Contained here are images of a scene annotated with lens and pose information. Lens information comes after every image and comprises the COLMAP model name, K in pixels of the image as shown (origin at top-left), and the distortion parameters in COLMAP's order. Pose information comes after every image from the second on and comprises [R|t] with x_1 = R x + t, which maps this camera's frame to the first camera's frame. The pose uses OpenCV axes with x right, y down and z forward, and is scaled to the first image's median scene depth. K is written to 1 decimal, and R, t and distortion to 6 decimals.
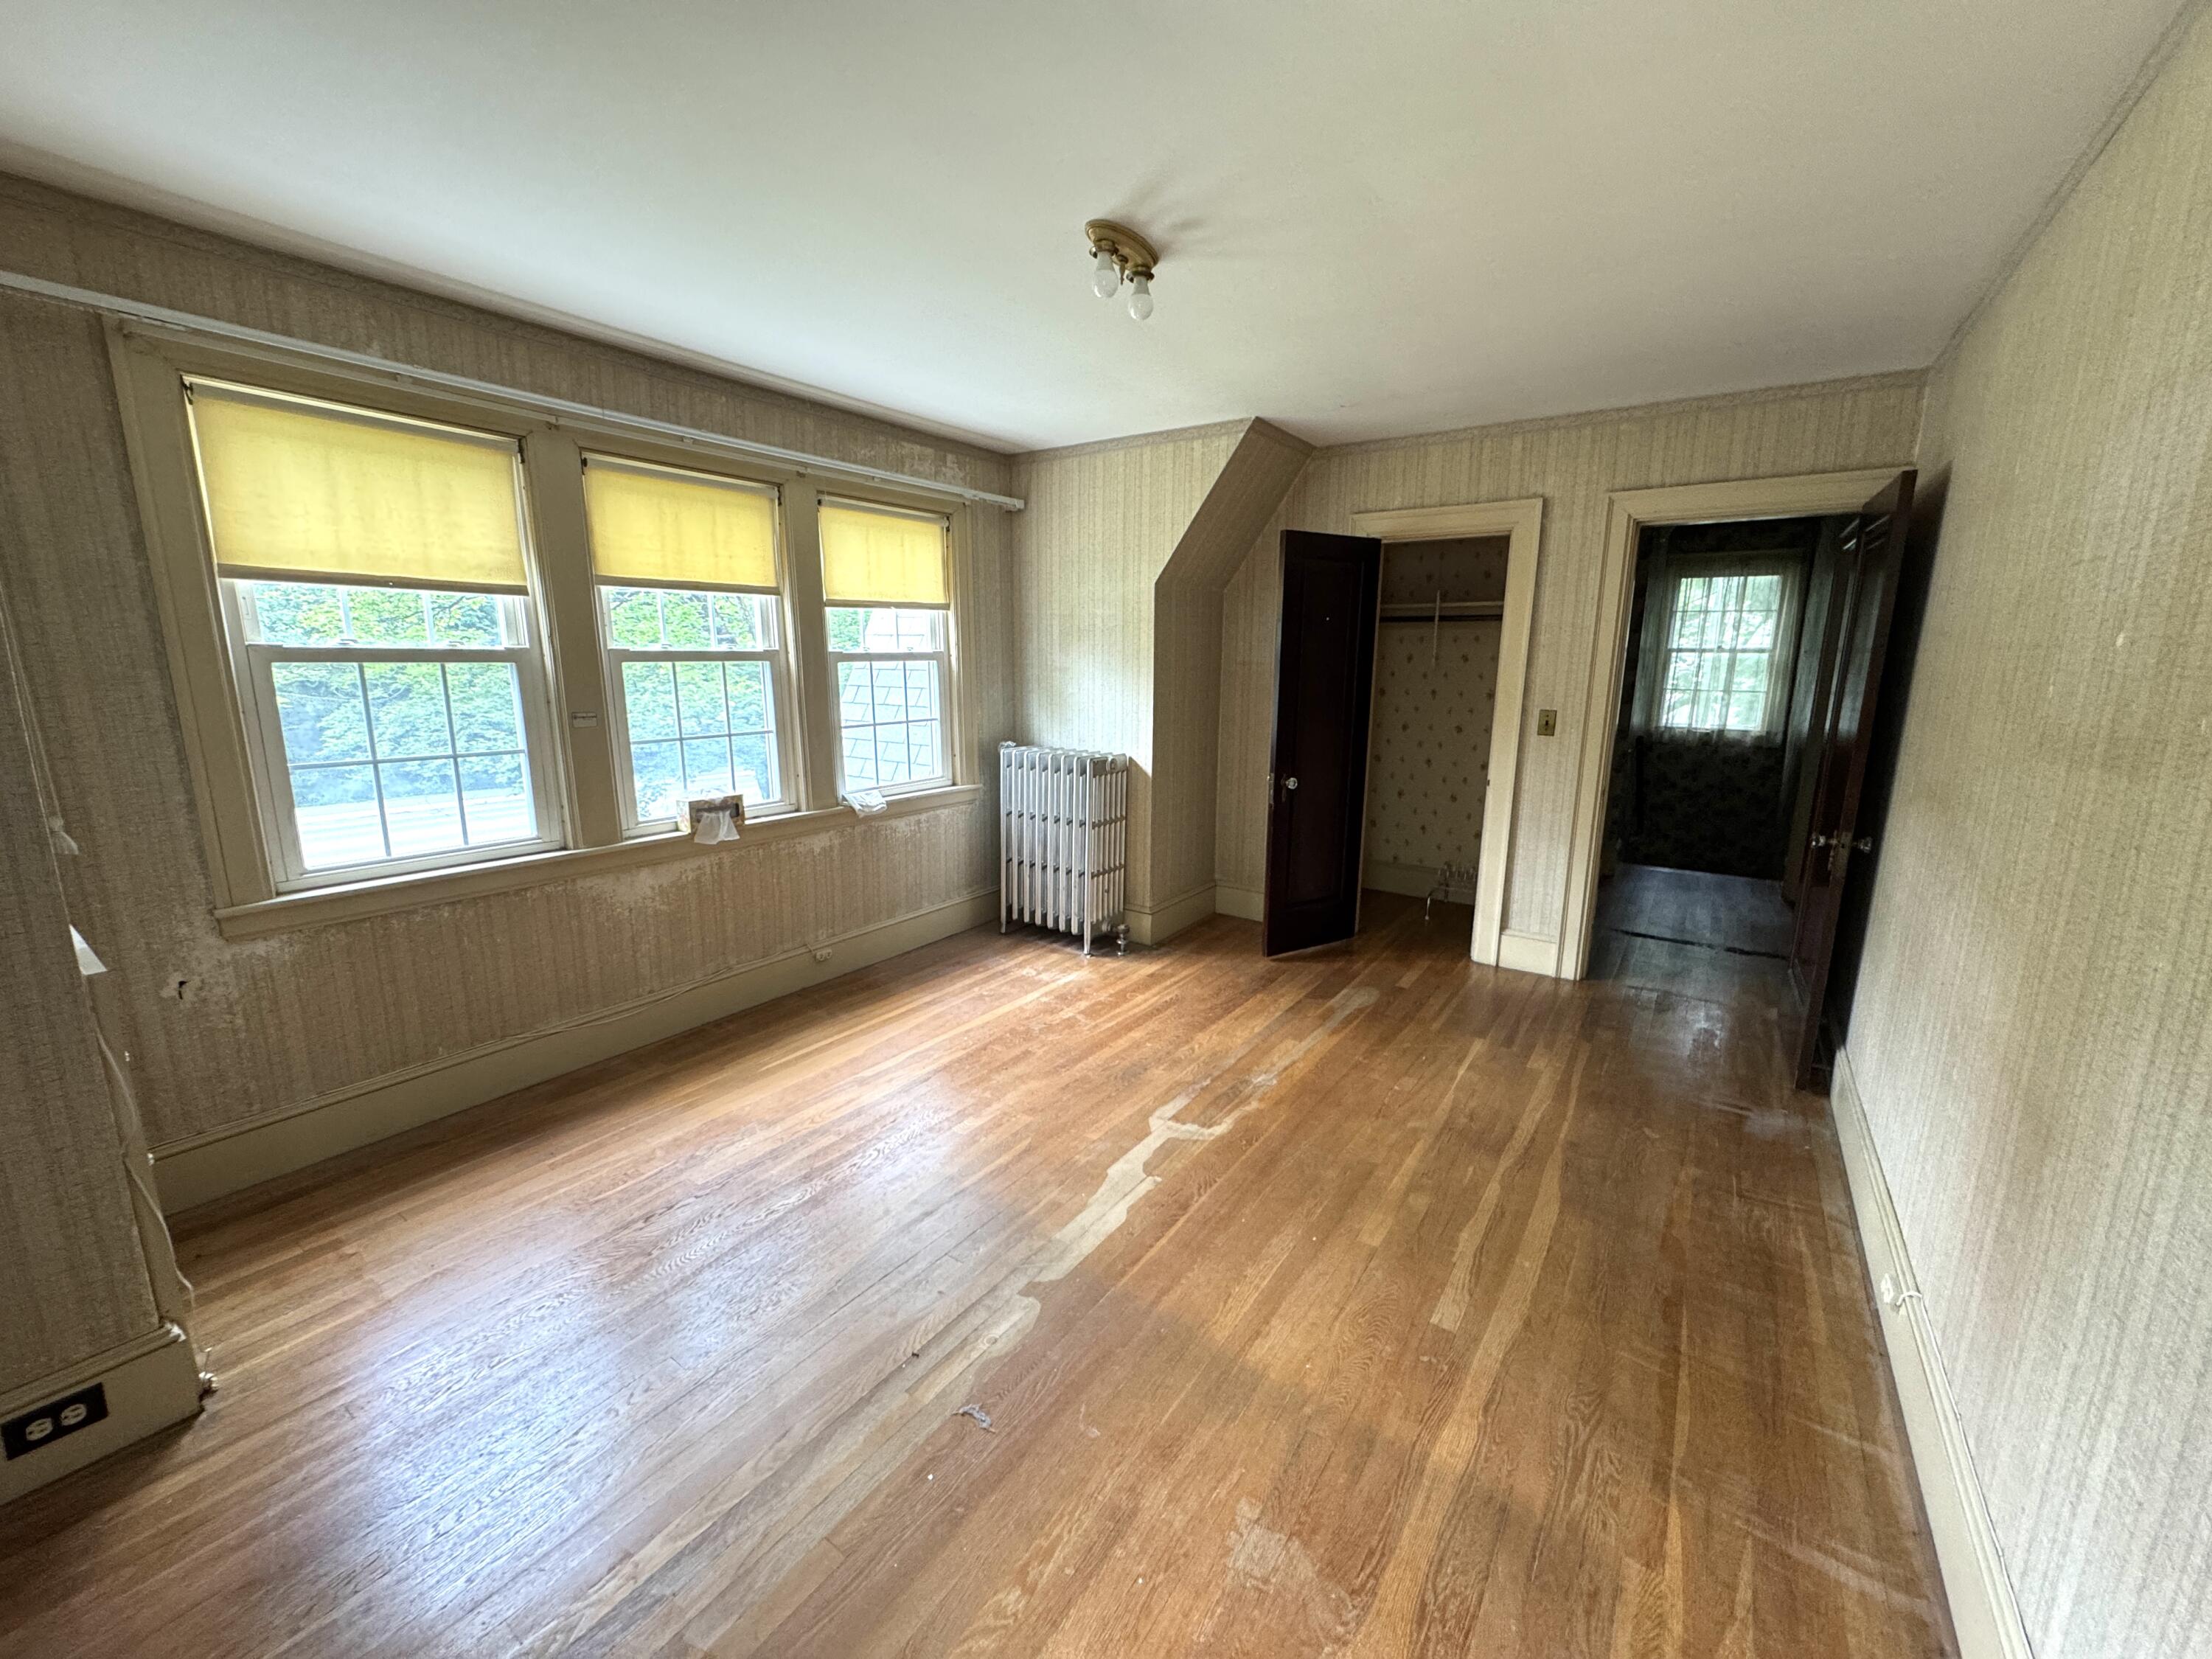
lens RADIAL K [[885.7, 0, 1103.6], [0, 885.7, 828.9], [0, 0, 1]] dist [-0.001093, 0.000790]
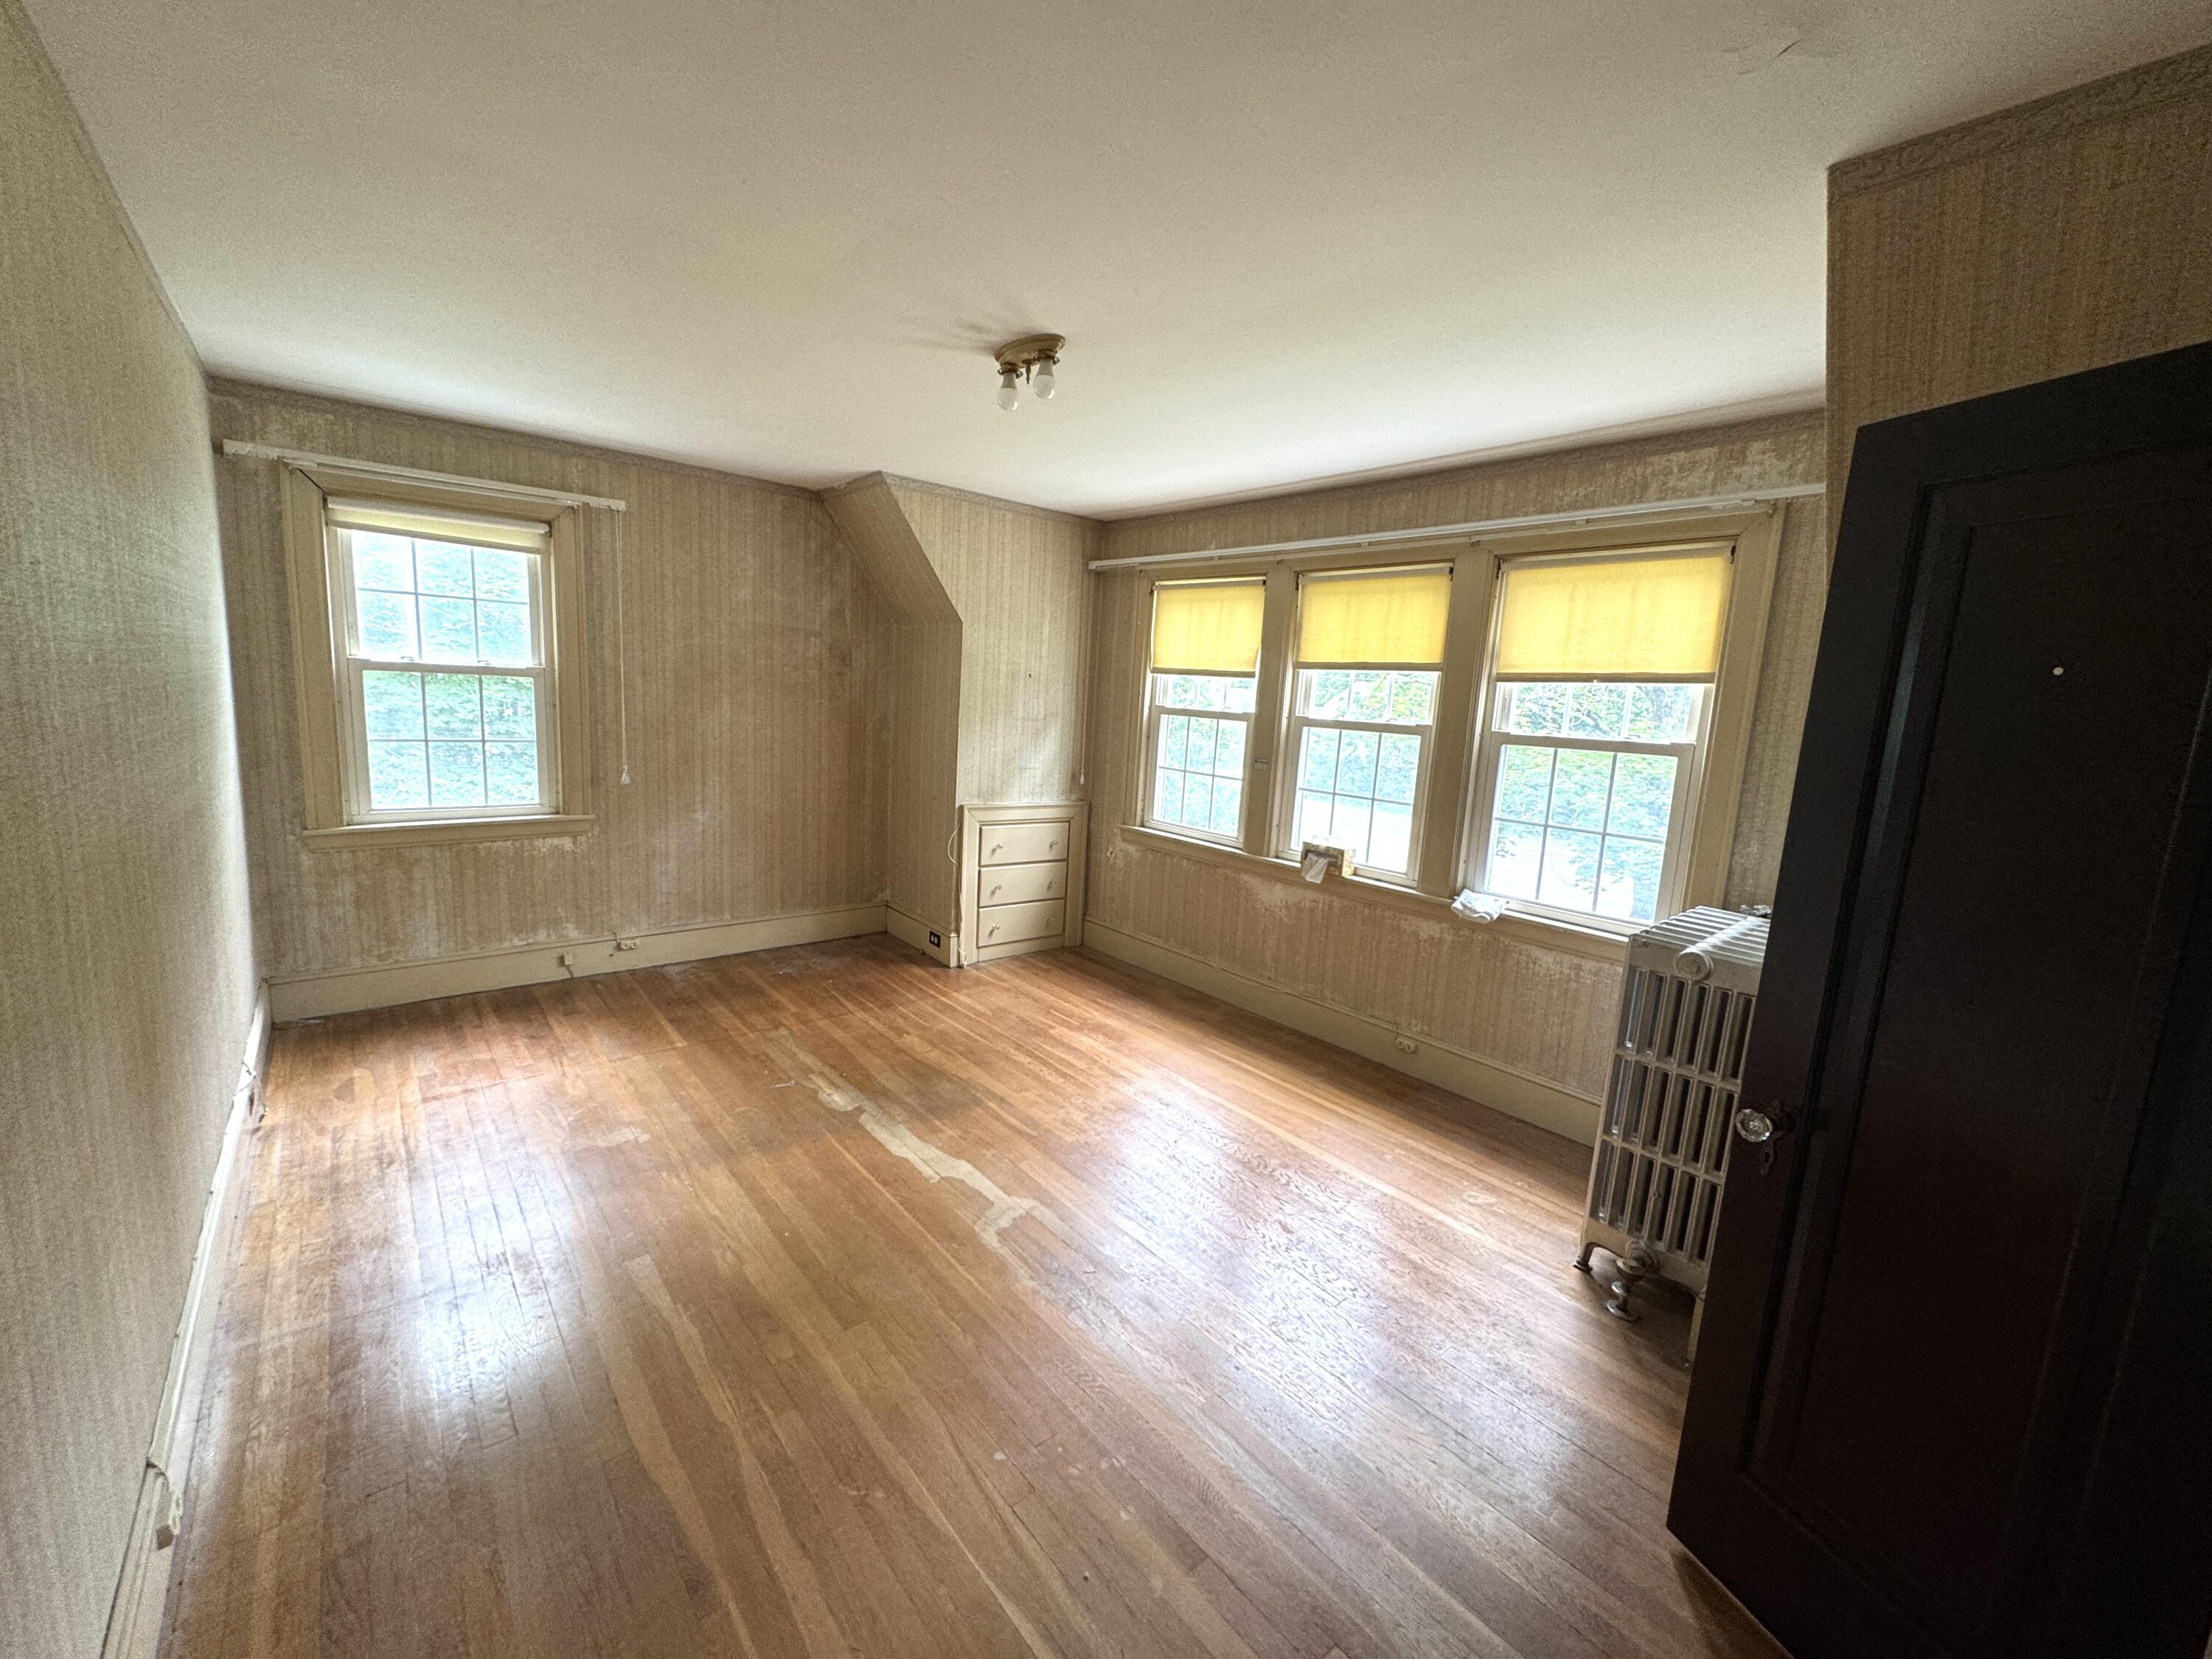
lens RADIAL K [[885.7, 0, 1103.6], [0, 885.7, 828.9], [0, 0, 1]] dist [-0.001093, 0.000790]
pose [[-0.256432, 0.128572, -0.957973, 0.766457], [-0.244170, 0.950351, 0.192909, -0.215157], [0.935213, 0.283377, -0.212307, 0.999981]]
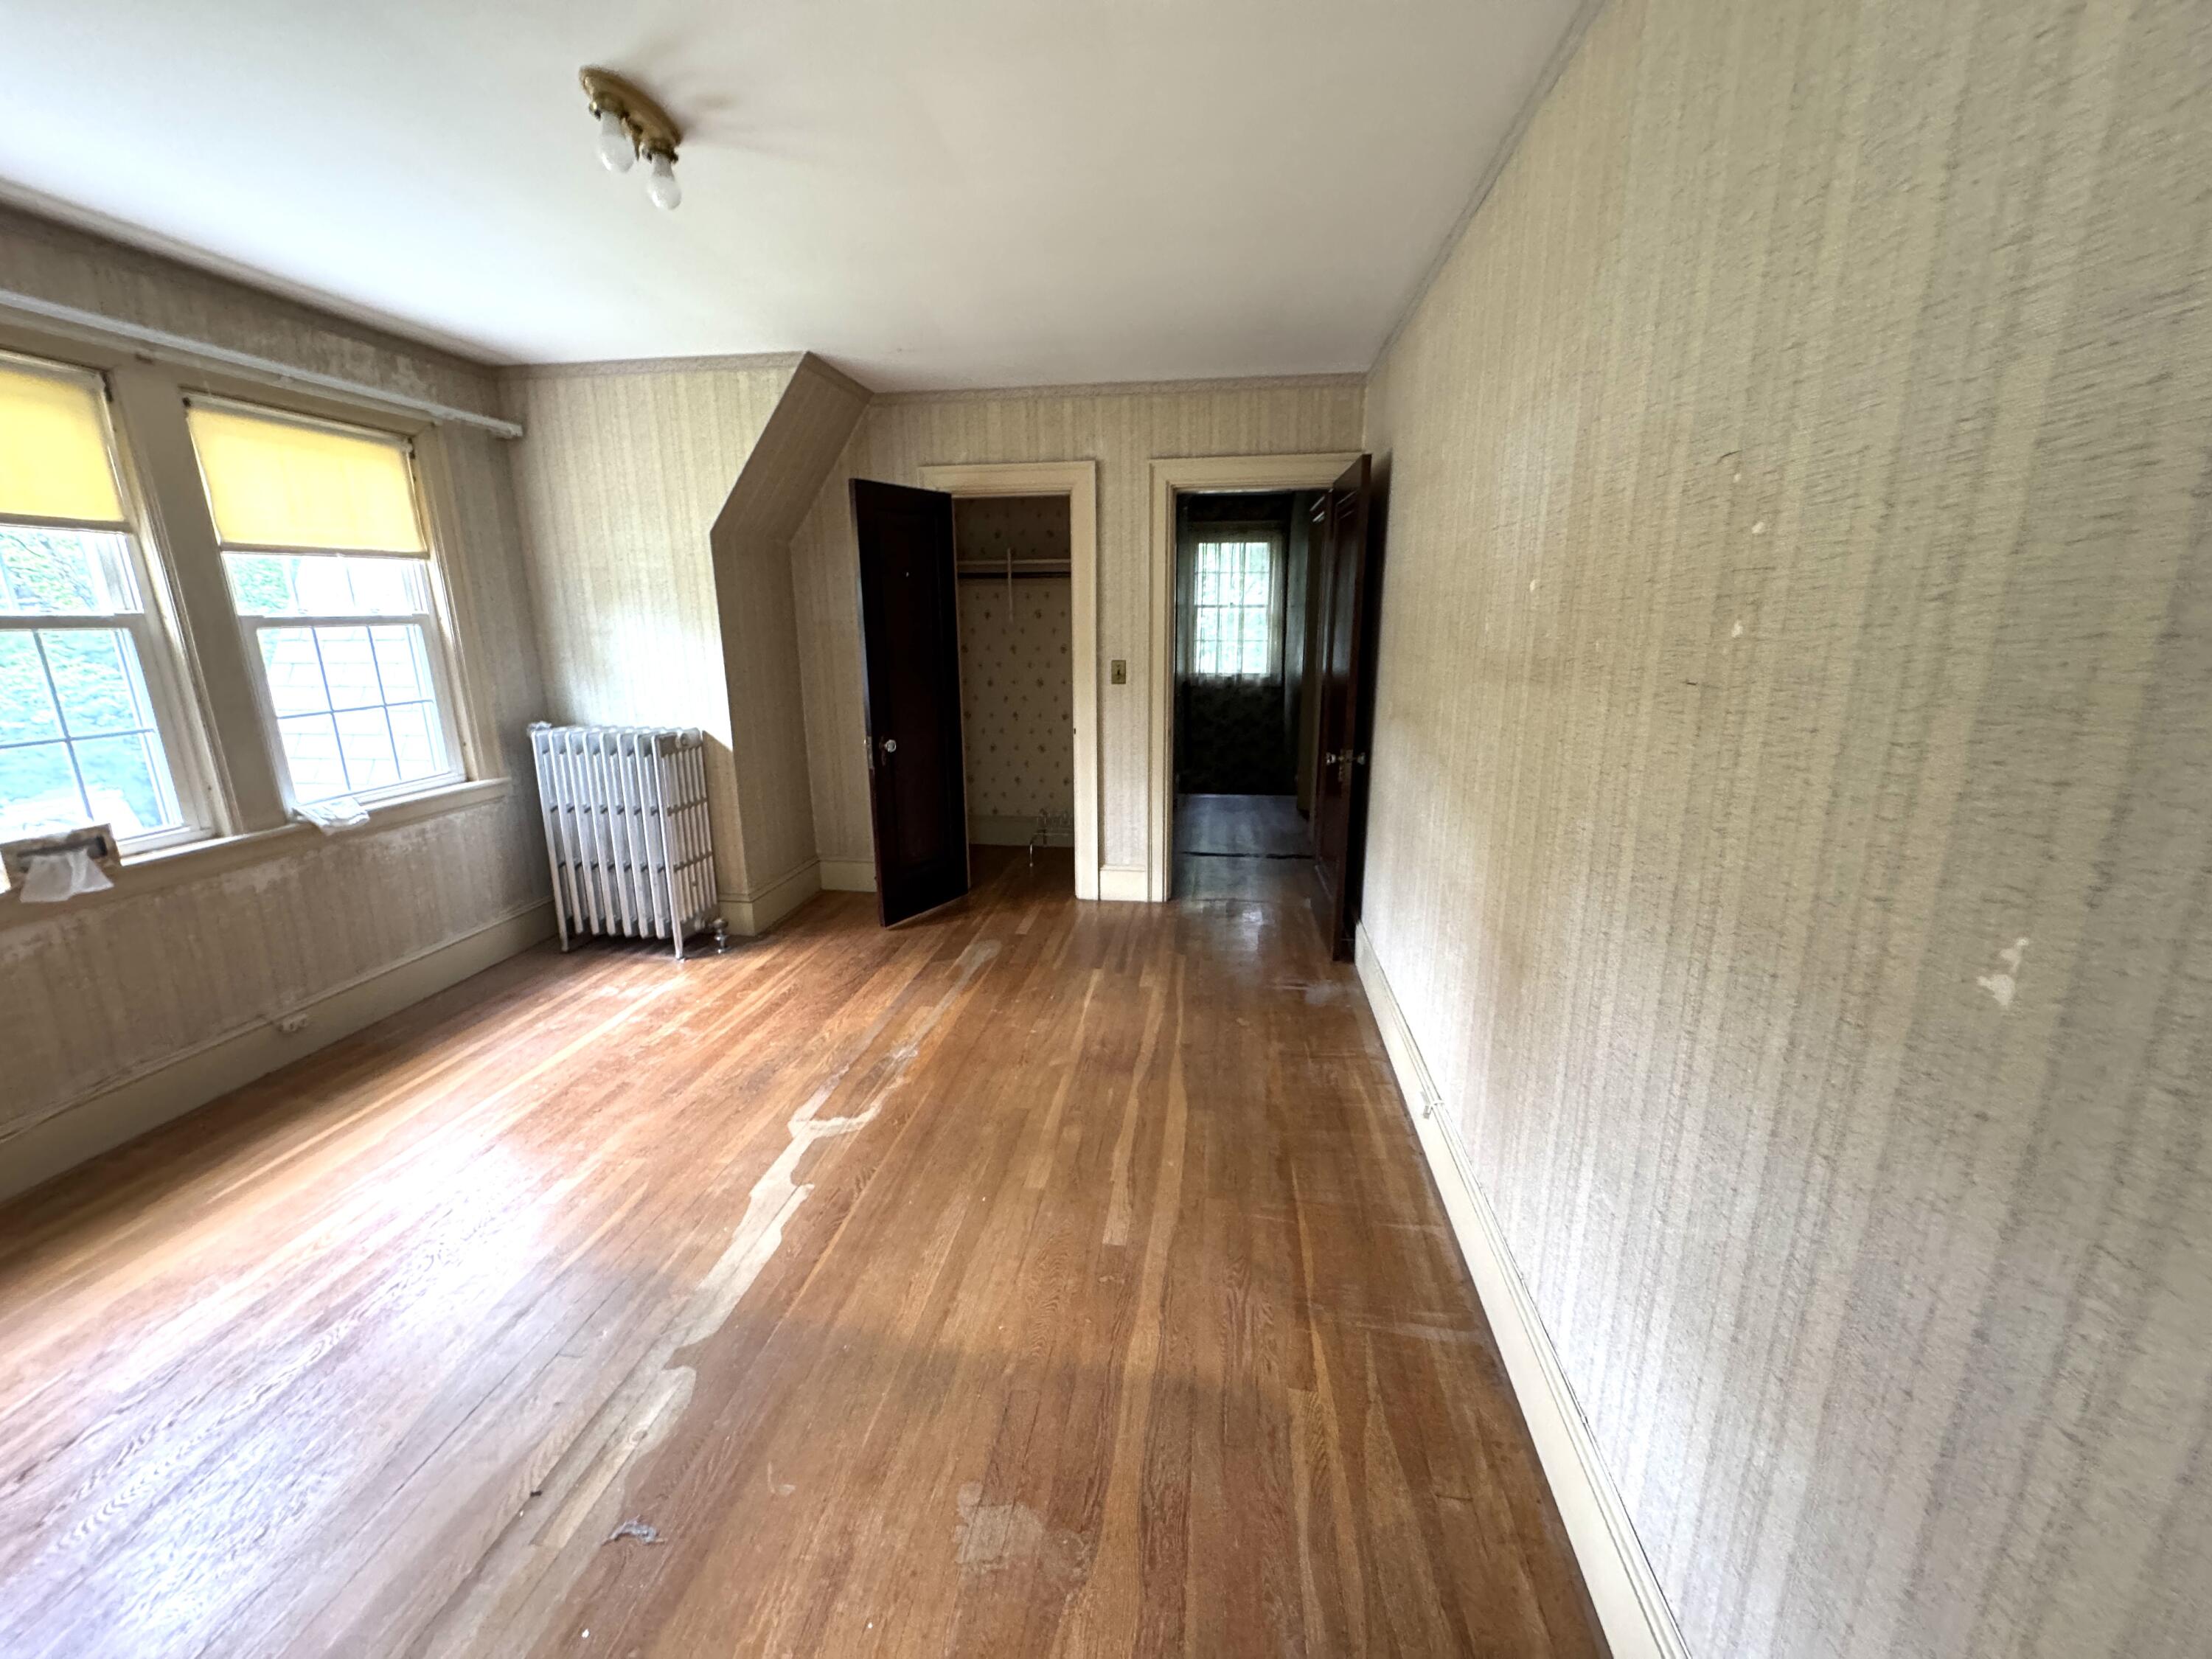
lens RADIAL K [[885.7, 0, 1103.6], [0, 885.7, 828.9], [0, 0, 1]] dist [-0.001093, 0.000790]
pose [[0.890682, -0.118808, 0.438827, -0.020151], [0.100671, 0.992829, 0.064467, -0.000656], [-0.443340, -0.013242, 0.896256, 0.036595]]
